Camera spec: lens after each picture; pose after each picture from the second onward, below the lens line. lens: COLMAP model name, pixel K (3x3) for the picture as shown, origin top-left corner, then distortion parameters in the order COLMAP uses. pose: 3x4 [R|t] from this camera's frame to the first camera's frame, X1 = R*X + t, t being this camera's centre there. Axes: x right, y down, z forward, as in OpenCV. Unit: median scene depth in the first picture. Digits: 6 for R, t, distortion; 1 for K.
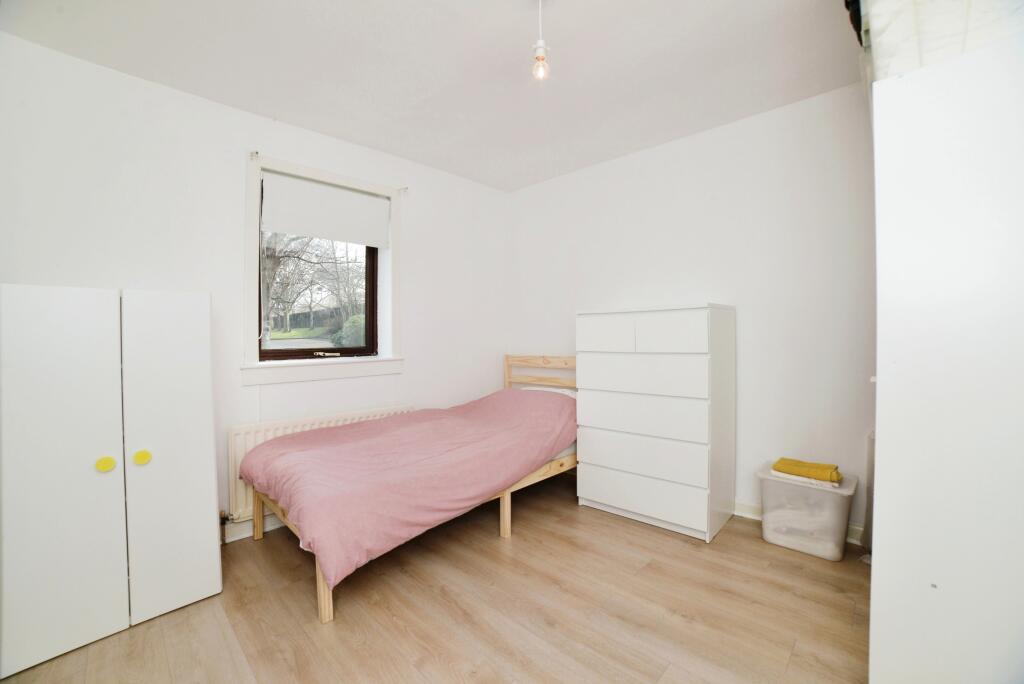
lens RADIAL K [[430.2, 0, 532.1], [0, 430.2, 340.8], [0, 0, 1]] dist [-0.001573, 0.000014]
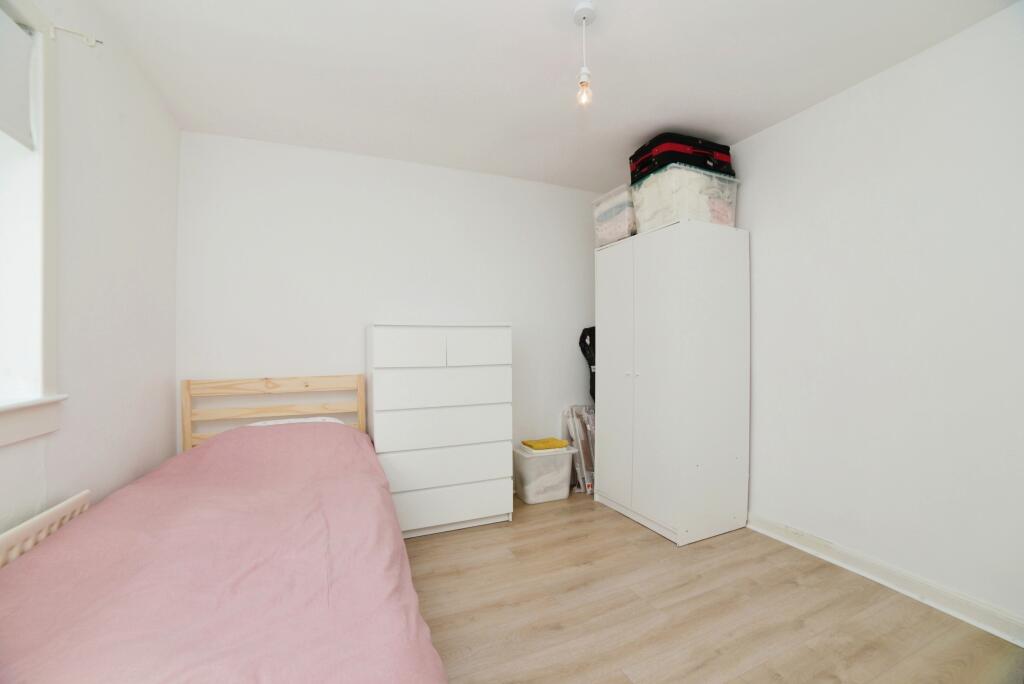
lens RADIAL K [[420.4, 0, 513.7], [0, 420.4, 355.8], [0, 0, 1]] dist [-0.000963, 0.000064]
pose [[0.401484, 0.005860, 0.915847, -0.684849], [0.009556, 0.999898, -0.010587, 0.014703], [-0.915816, 0.013002, 0.401387, 0.509158]]
